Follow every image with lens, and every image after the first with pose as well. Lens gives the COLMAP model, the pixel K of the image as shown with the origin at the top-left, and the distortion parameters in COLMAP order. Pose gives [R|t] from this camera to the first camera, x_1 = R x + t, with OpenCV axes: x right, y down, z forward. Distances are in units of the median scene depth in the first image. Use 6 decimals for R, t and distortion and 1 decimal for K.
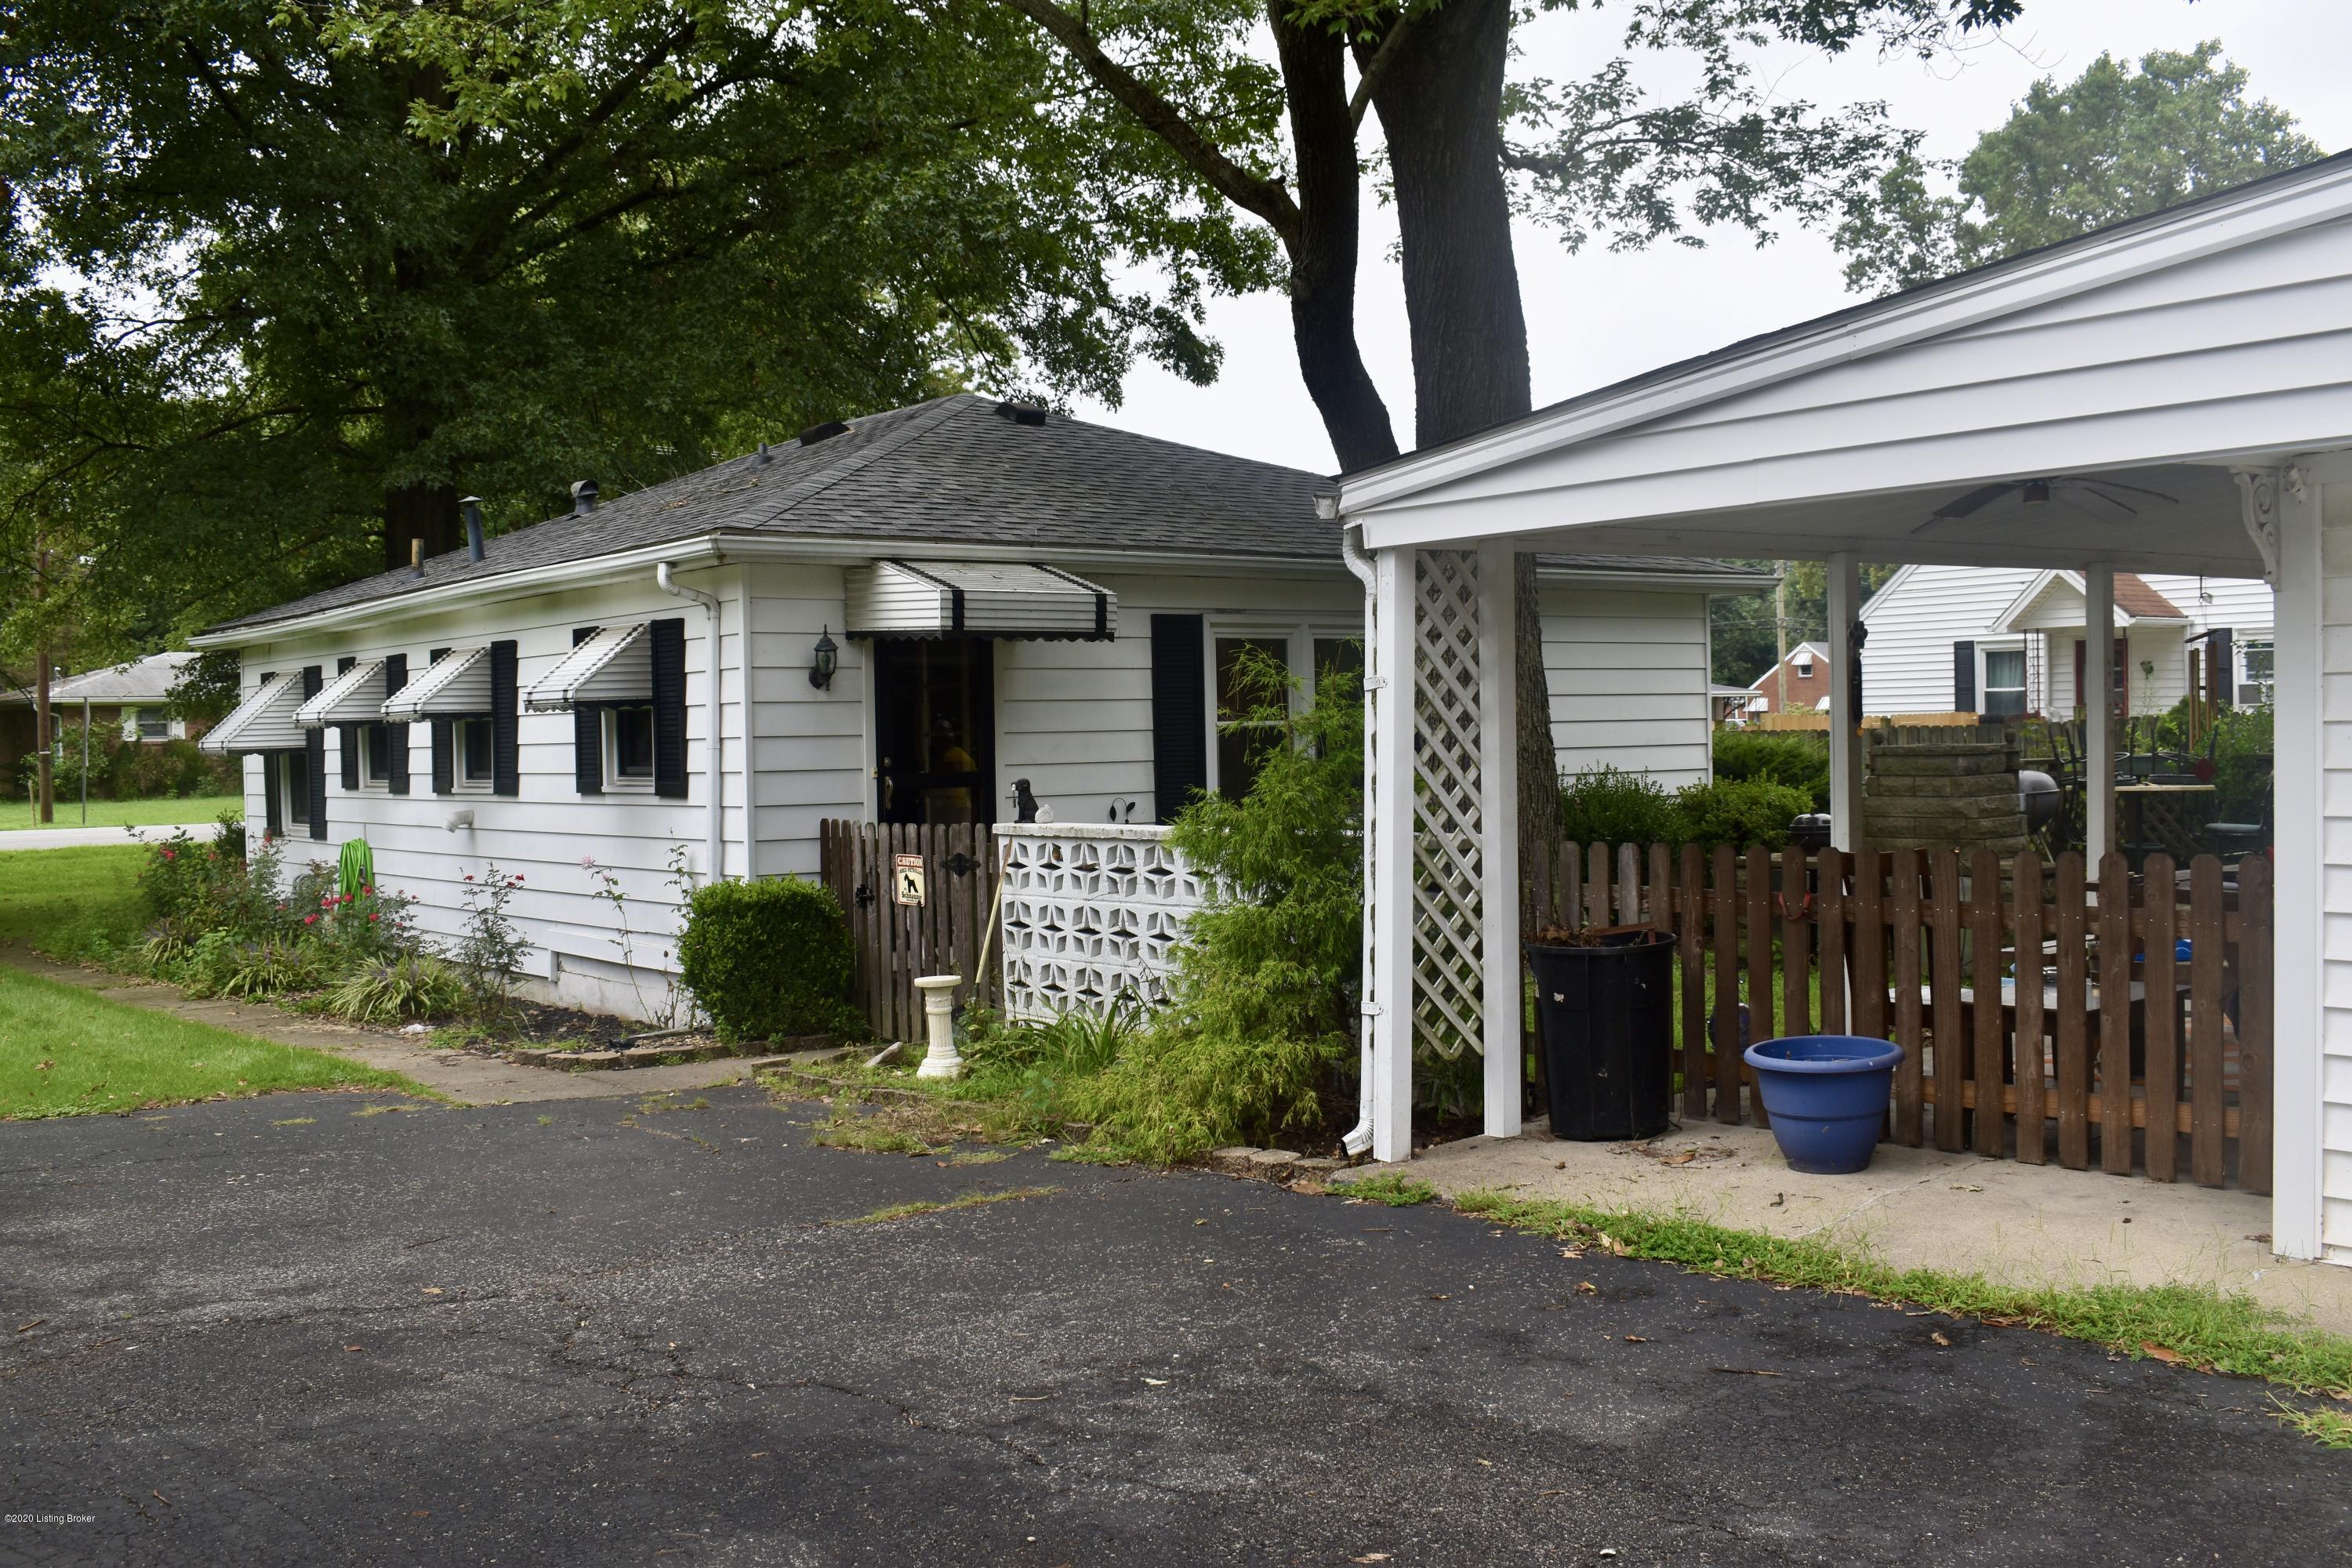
lens RADIAL K [[2306.2, 0, 1173.9], [0, 2306.2, 780.0], [0, 0, 1]] dist [-0.076721, 0.000000]
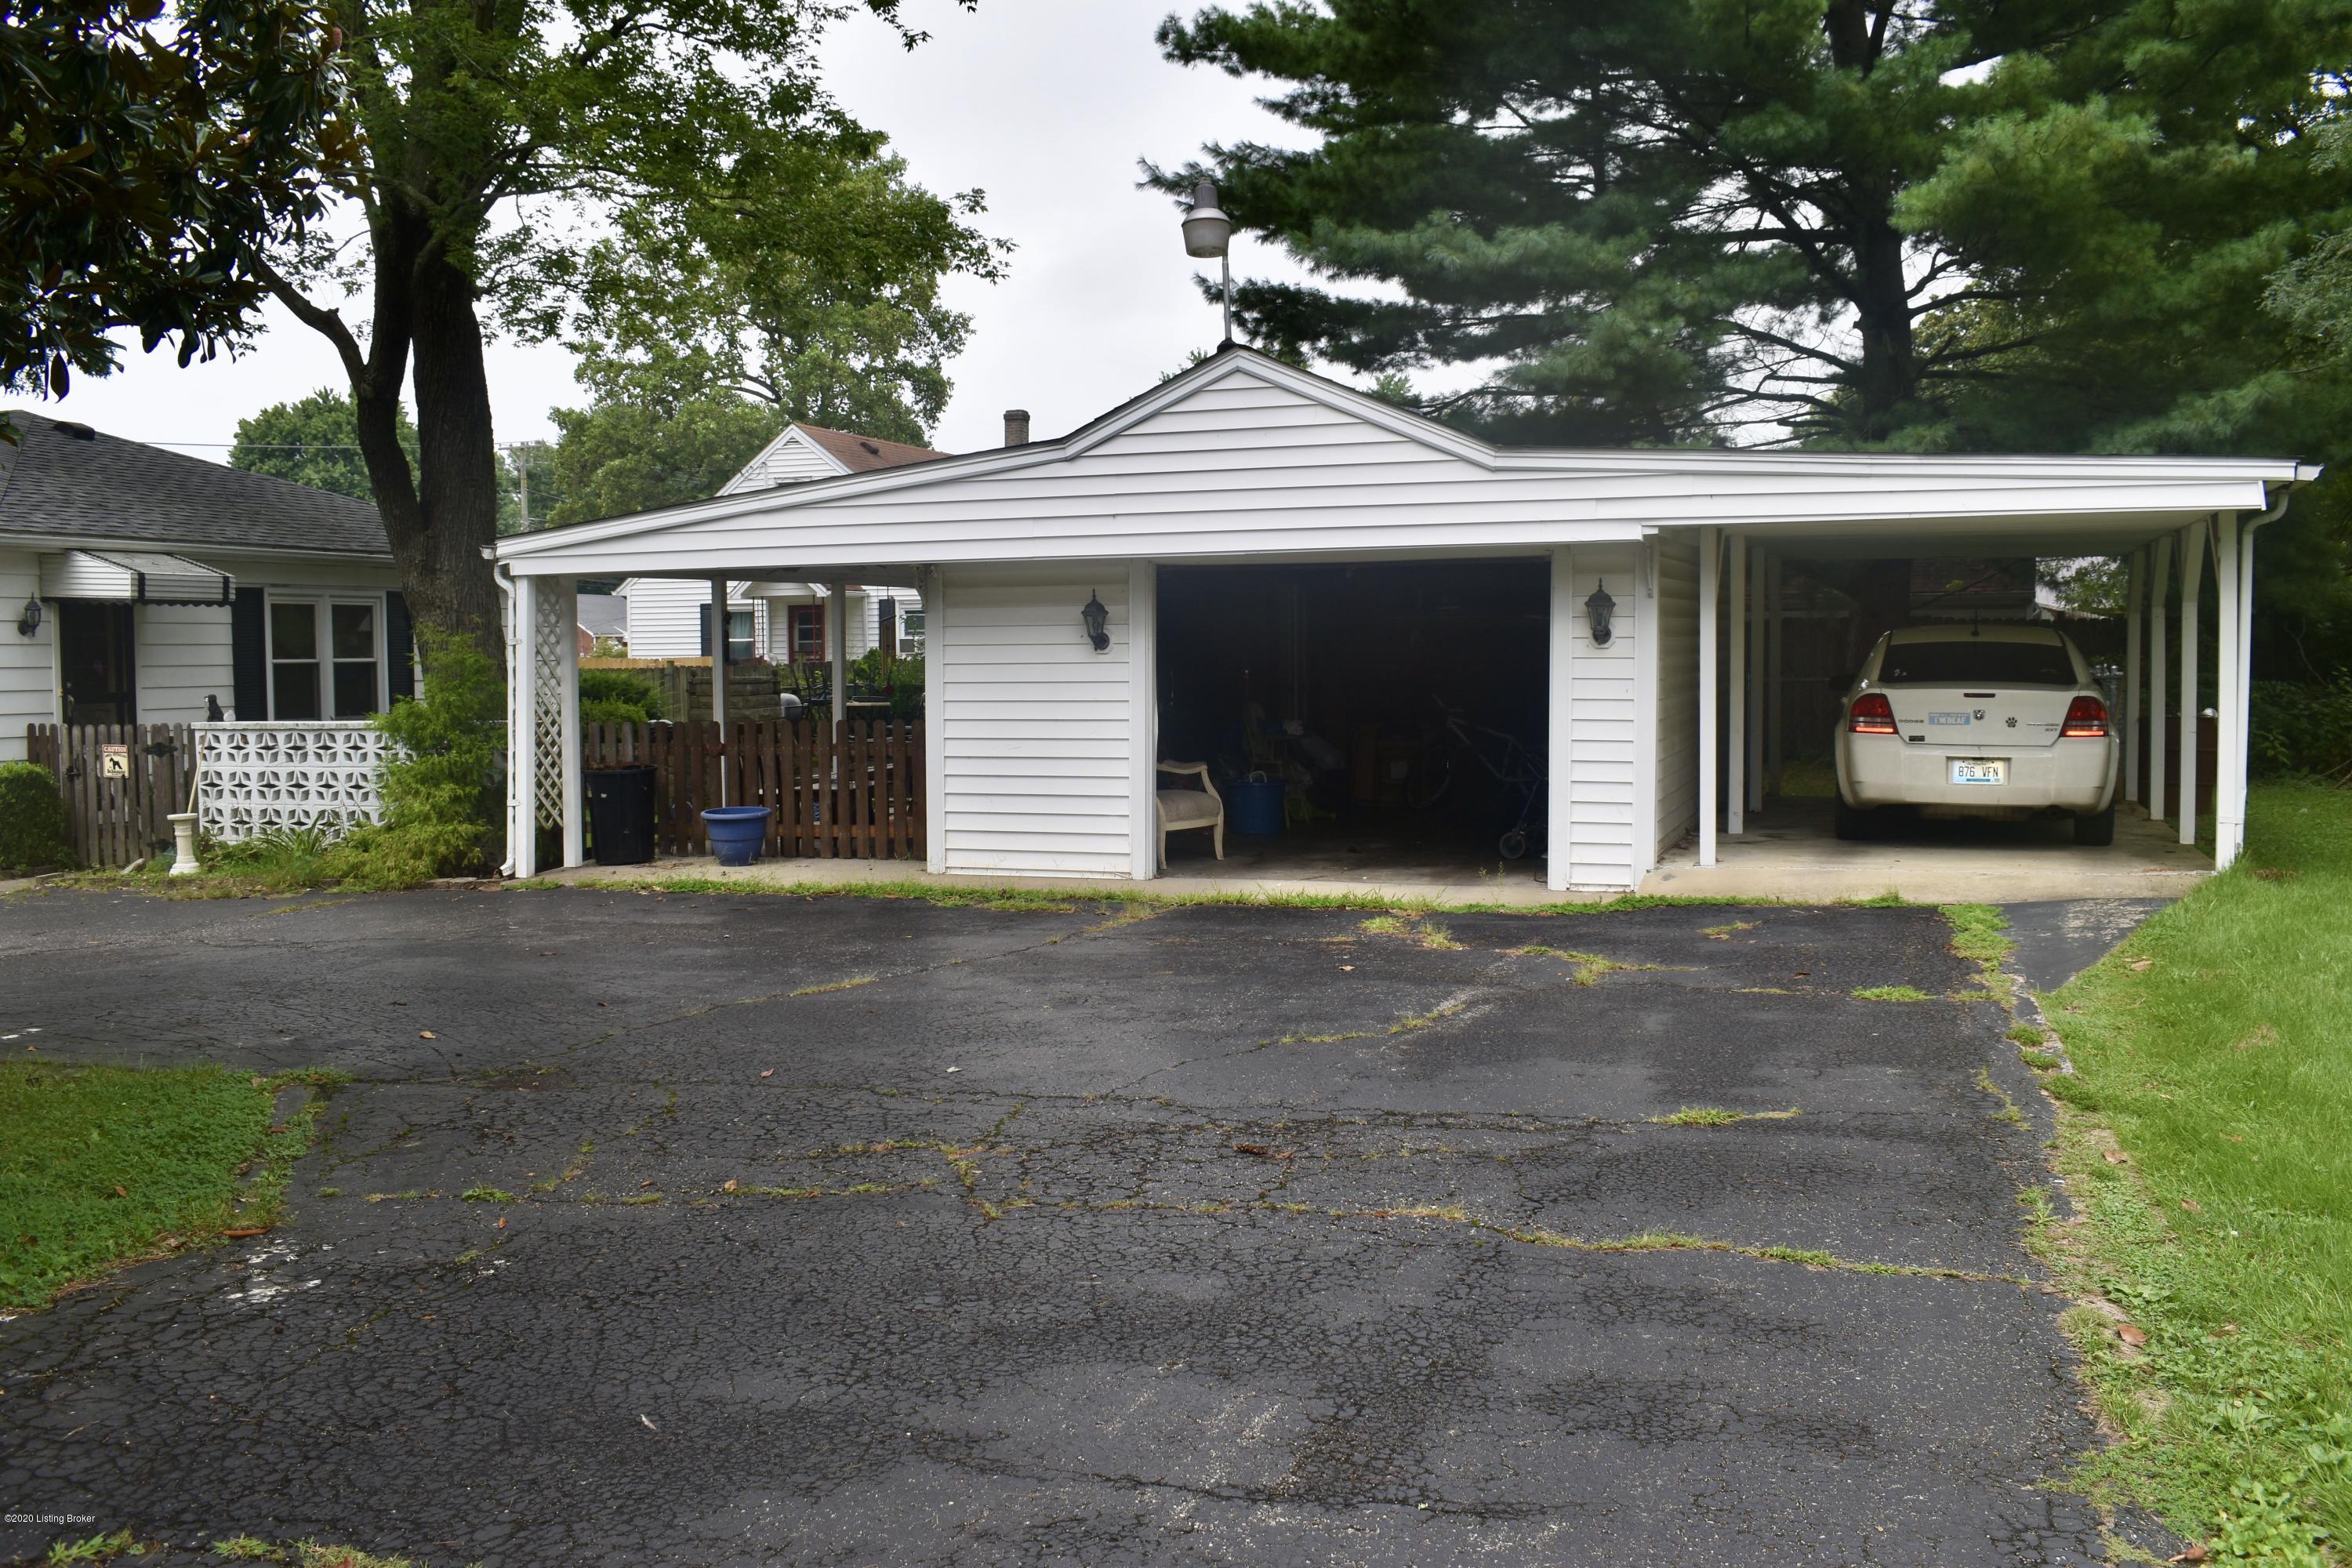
lens RADIAL K [[2118.2, 0, 1176.8], [0, 2118.2, 782.5], [0, 0, 1]] dist [-0.071602, -0.000870]
pose [[0.841184, -0.020723, 0.540352, -0.268922], [0.004018, 0.999477, 0.032076, 0.015835], [-0.540734, -0.024811, 0.840828, -0.551289]]
